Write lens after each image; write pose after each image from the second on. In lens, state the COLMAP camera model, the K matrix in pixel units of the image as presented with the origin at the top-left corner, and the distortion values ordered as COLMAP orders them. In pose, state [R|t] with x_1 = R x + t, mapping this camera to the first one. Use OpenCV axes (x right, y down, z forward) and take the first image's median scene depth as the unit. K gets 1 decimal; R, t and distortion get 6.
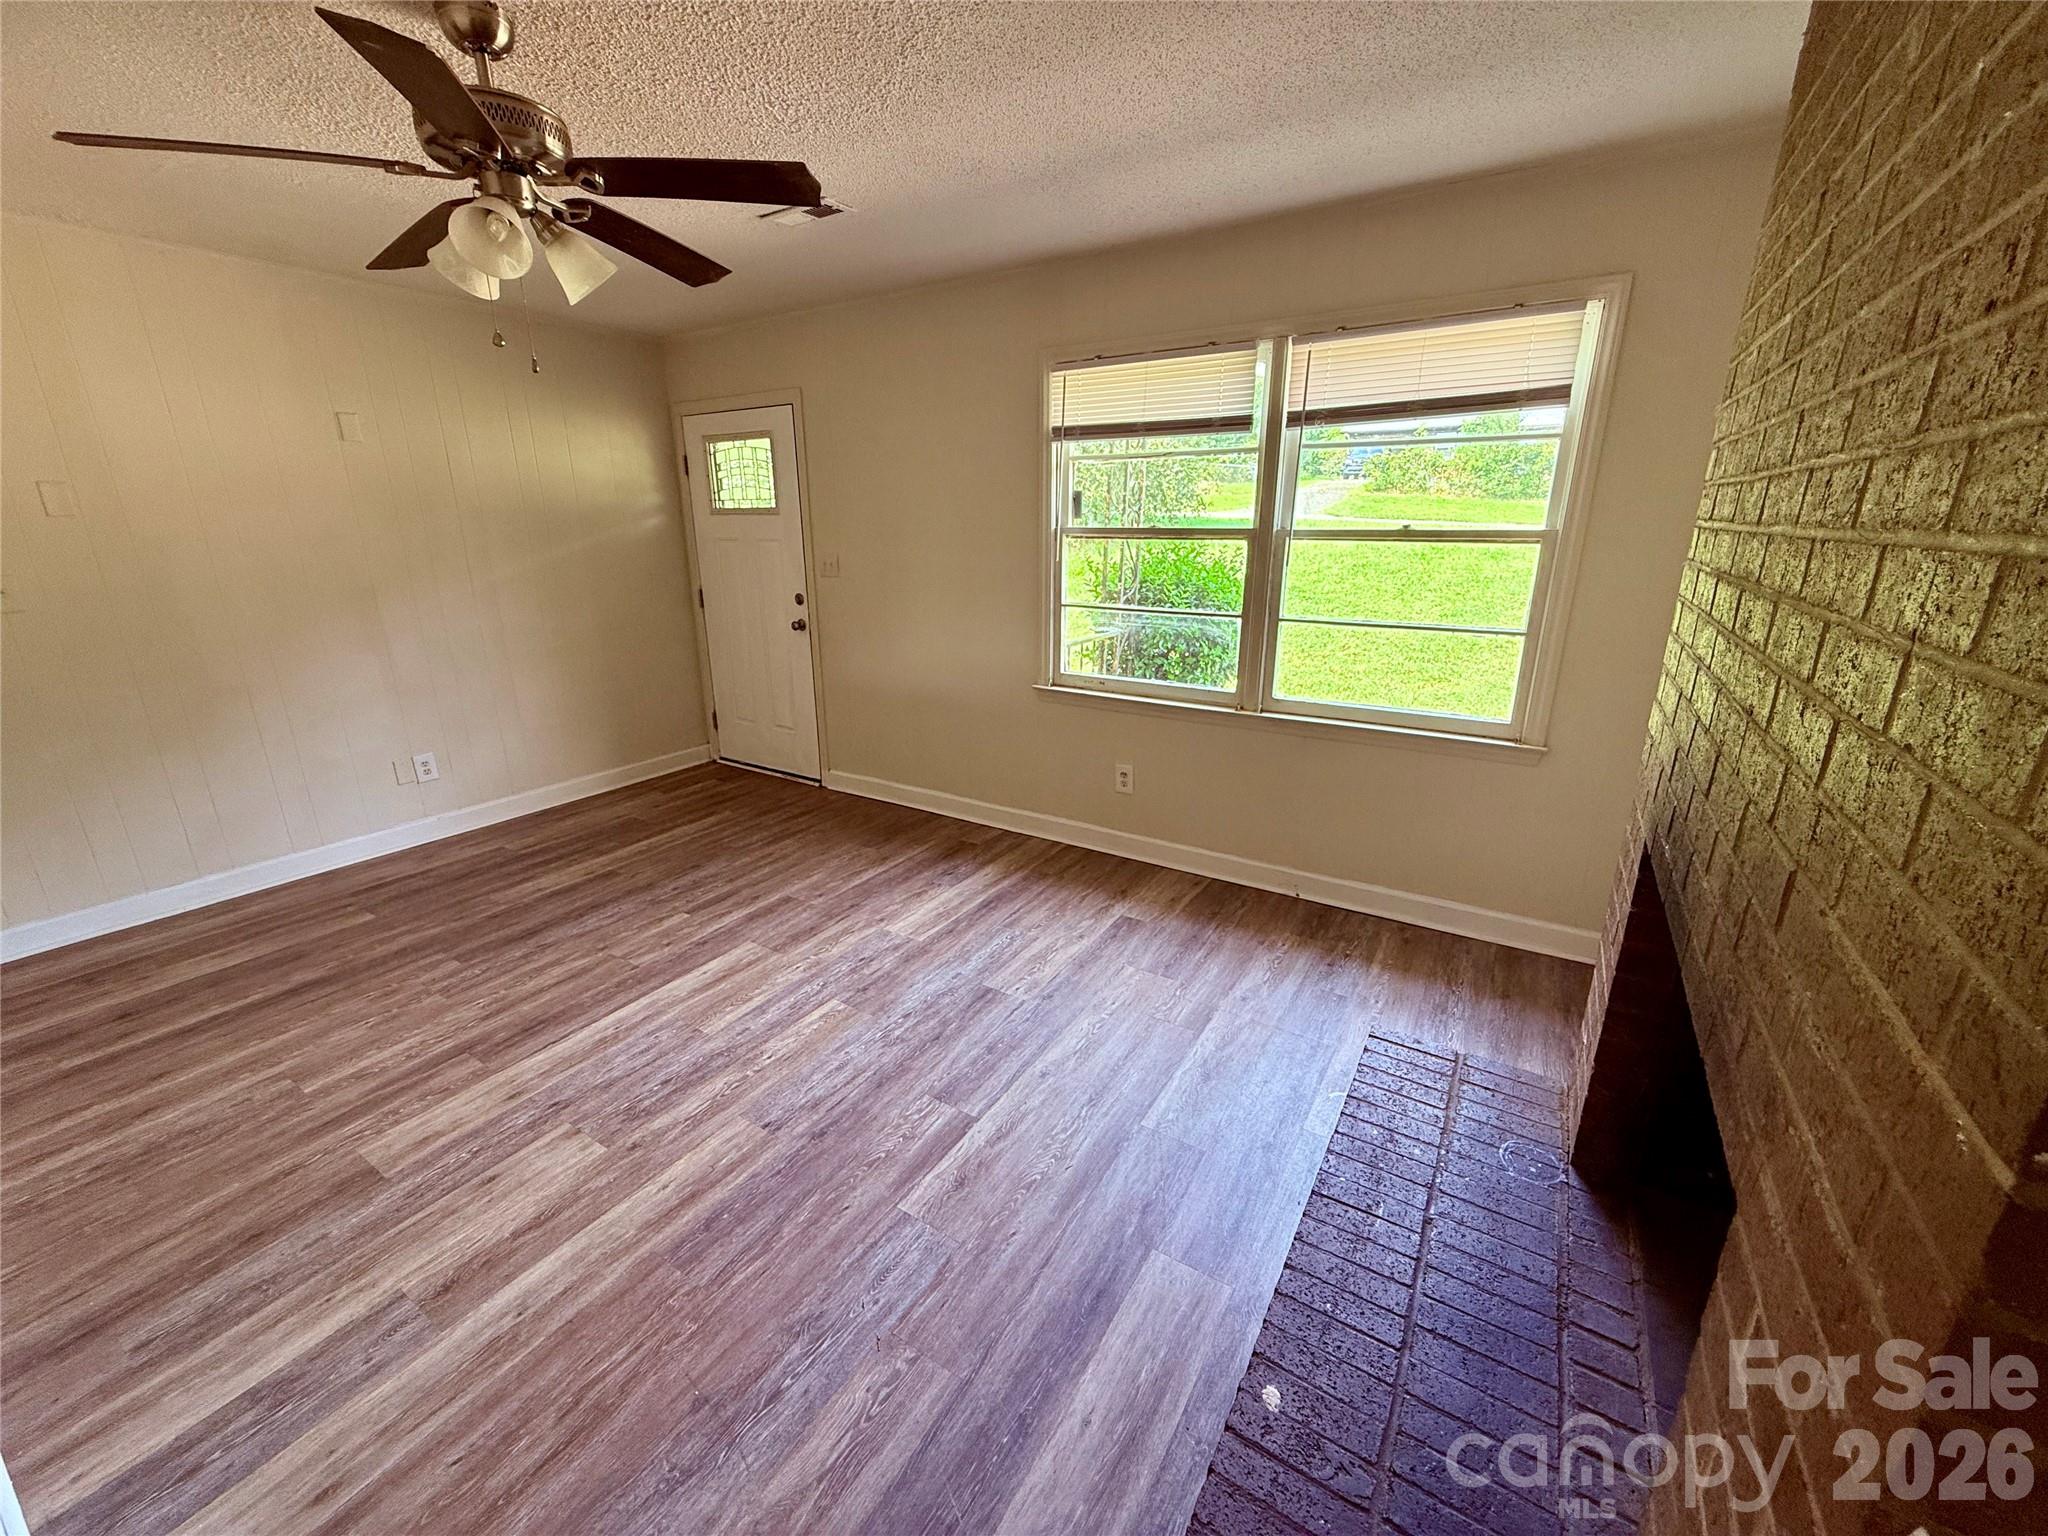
lens RADIAL K [[816.7, 0, 1020.8], [0, 816.7, 764.1], [0, 0, 1]] dist [-0.001249, 0.000262]
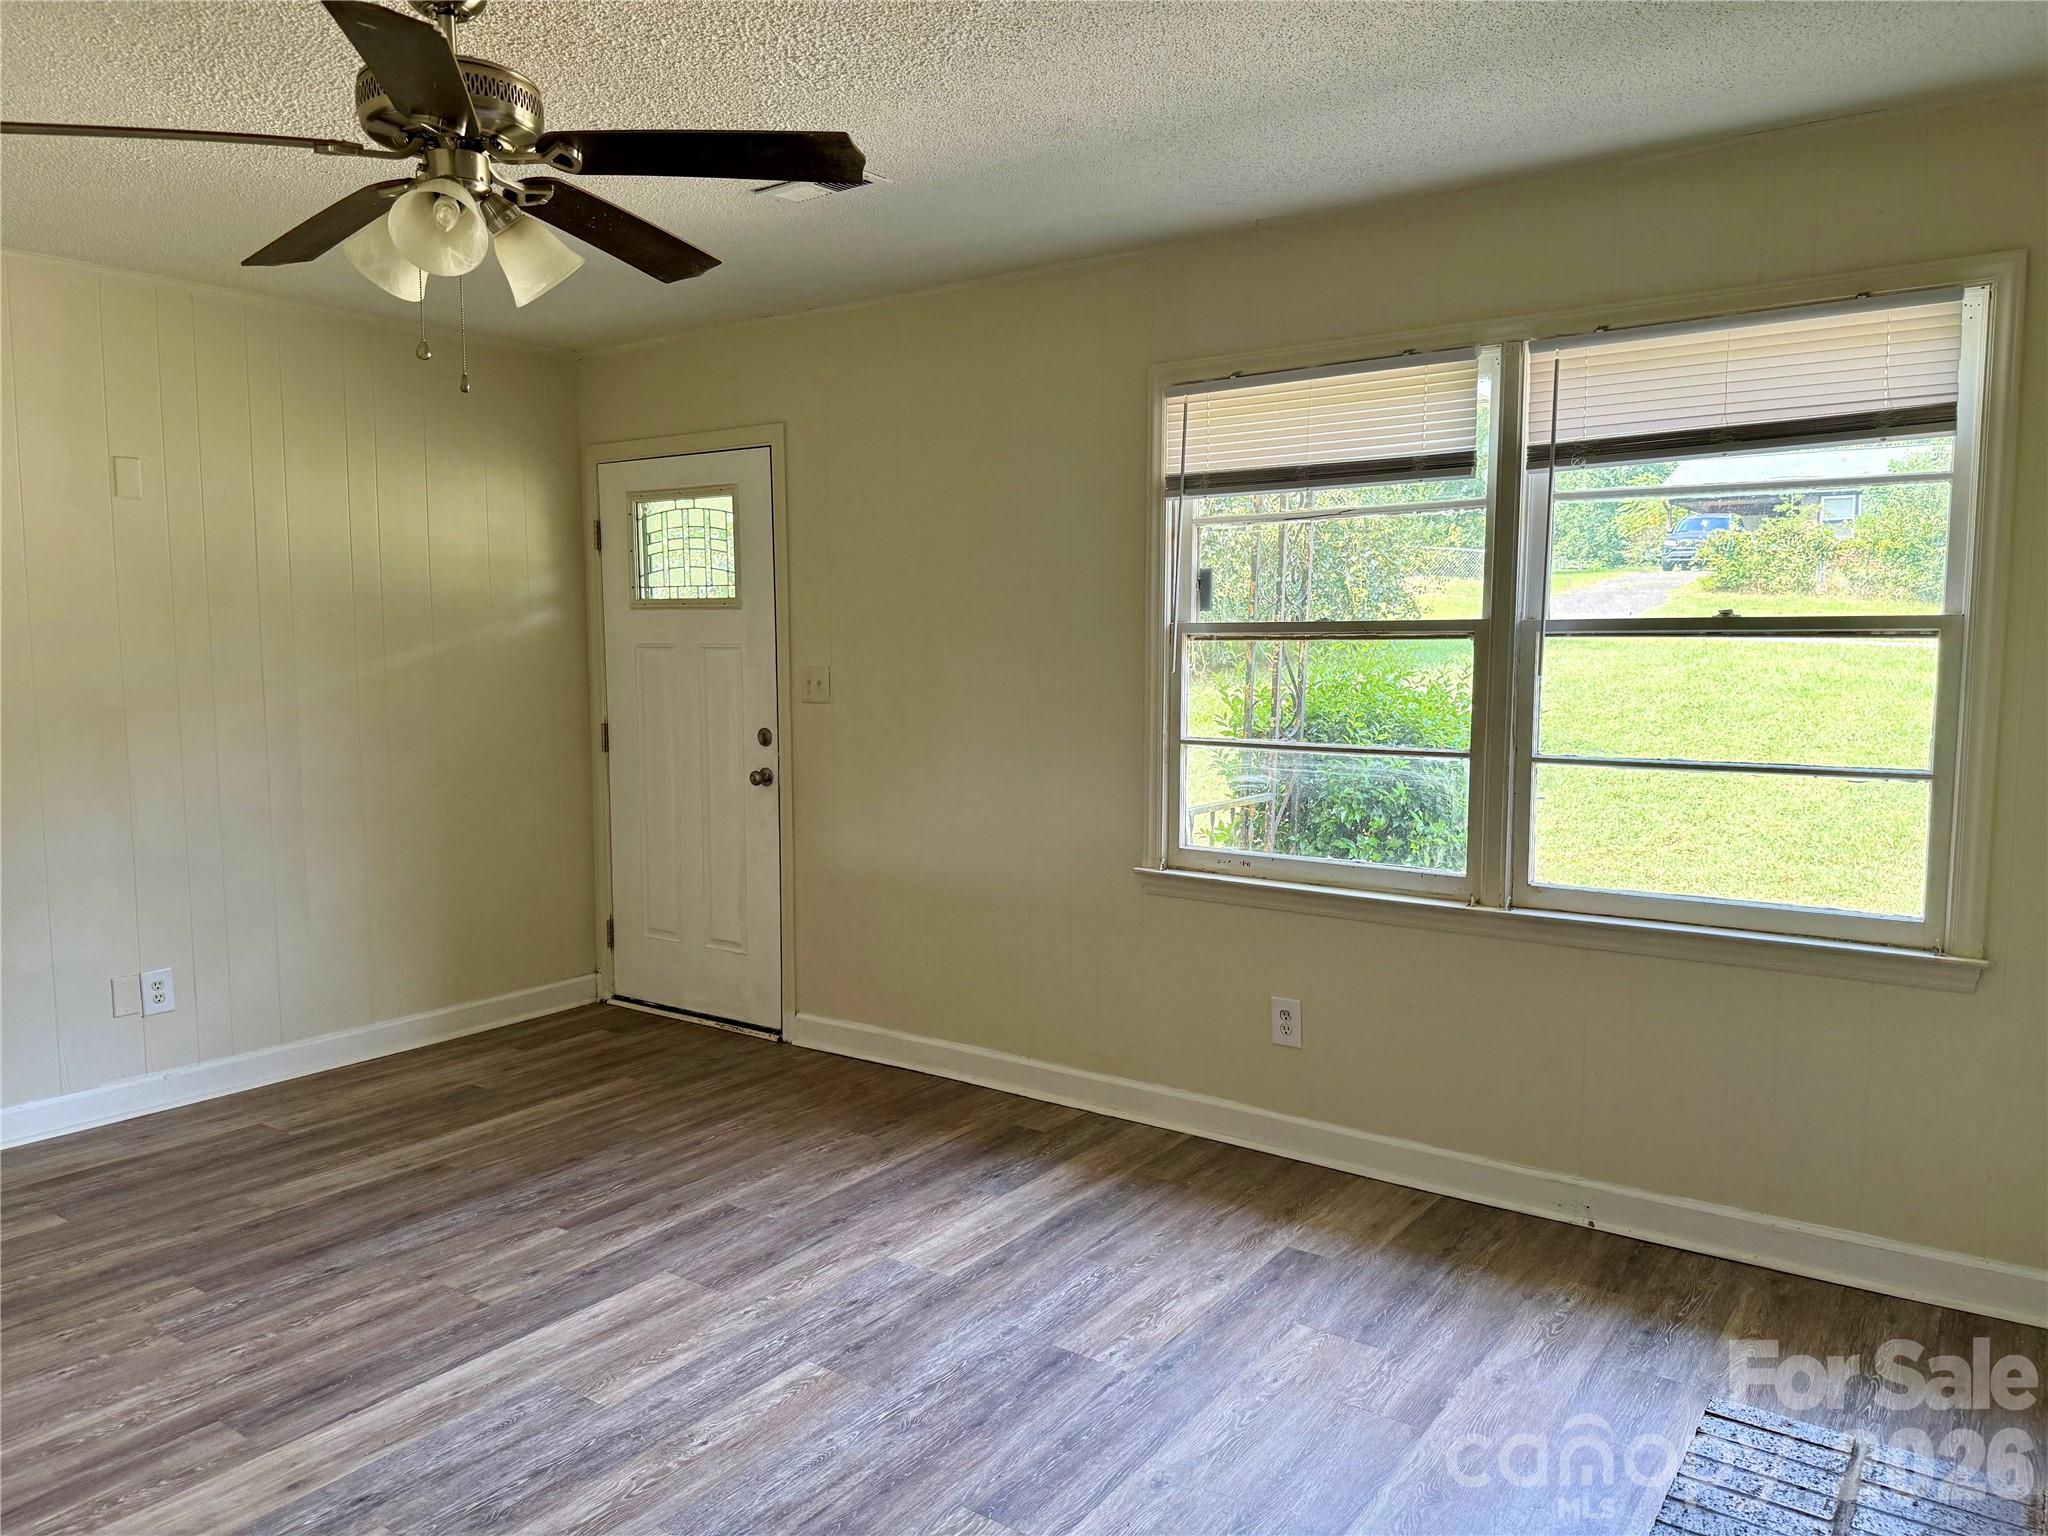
lens RADIAL K [[1444.1, 0, 1026.2], [0, 1444.1, 773.7], [0, 0, 1]] dist [0.034465, -0.045196]
pose [[0.998485, 0.007535, -0.054505, -0.011780], [-0.018169, 0.980166, -0.197346, 0.068931], [0.051937, 0.198037, 0.978818, -0.120706]]
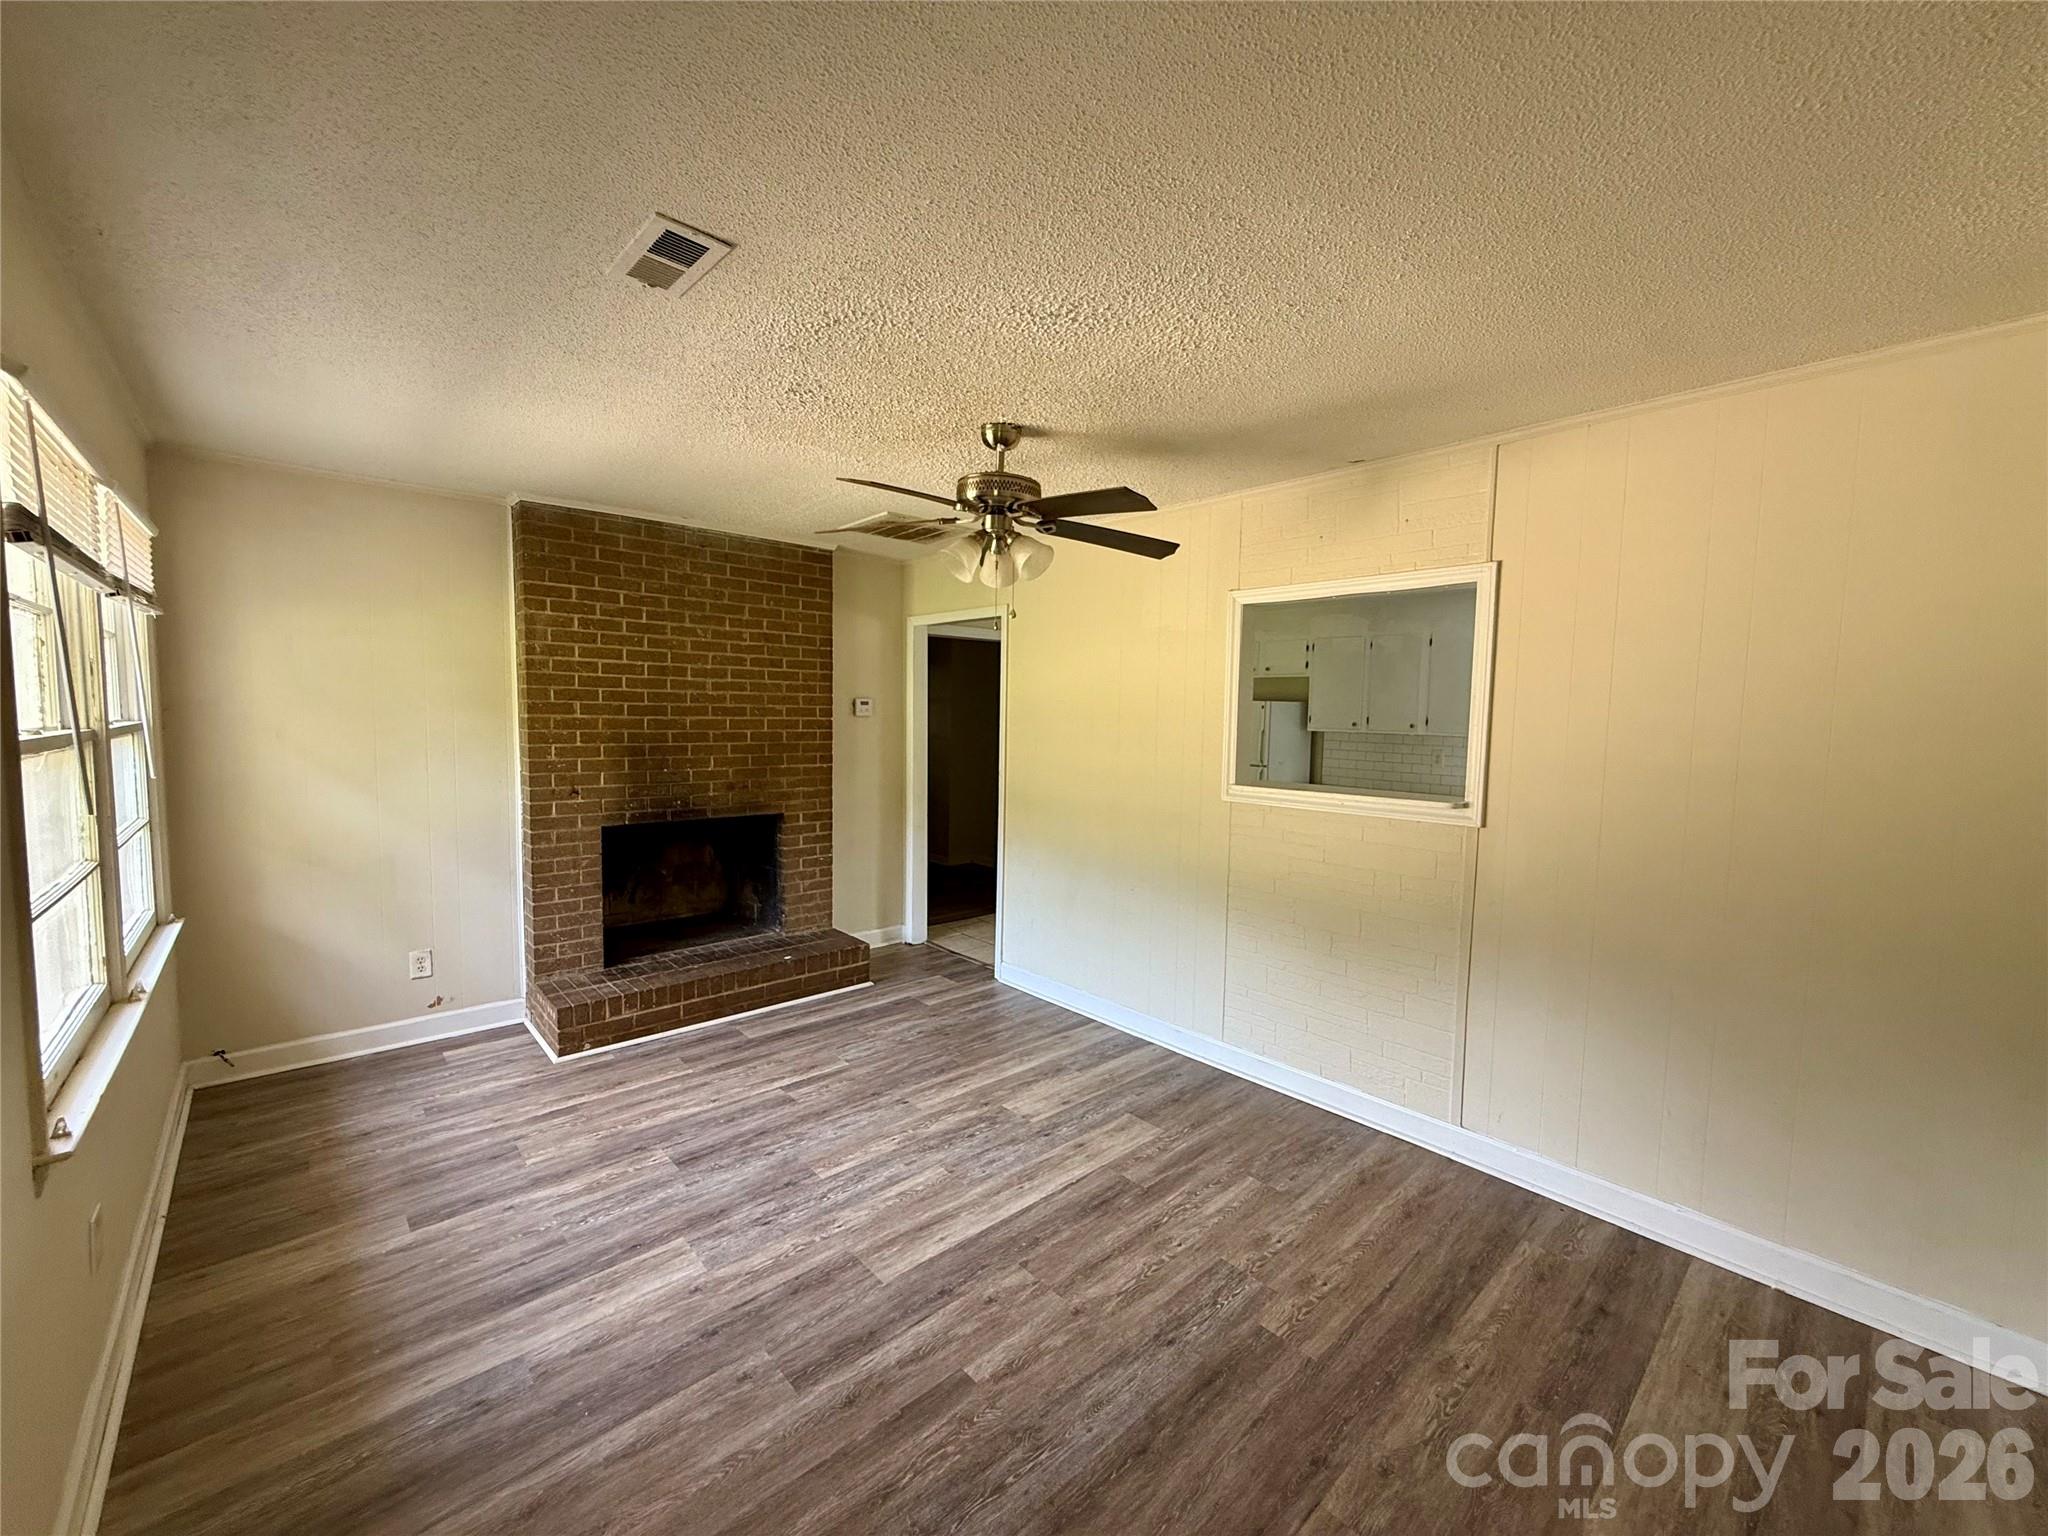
lens RADIAL K [[816.7, 0, 1028.0], [0, 816.7, 768.3], [0, 0, 1]] dist [-0.001249, 0.000262]
pose [[-0.966678, -0.031314, 0.254074, -0.683006], [0.060657, 0.936210, 0.346167, -0.497110], [-0.248707, 0.350043, -0.903114, 1.595098]]
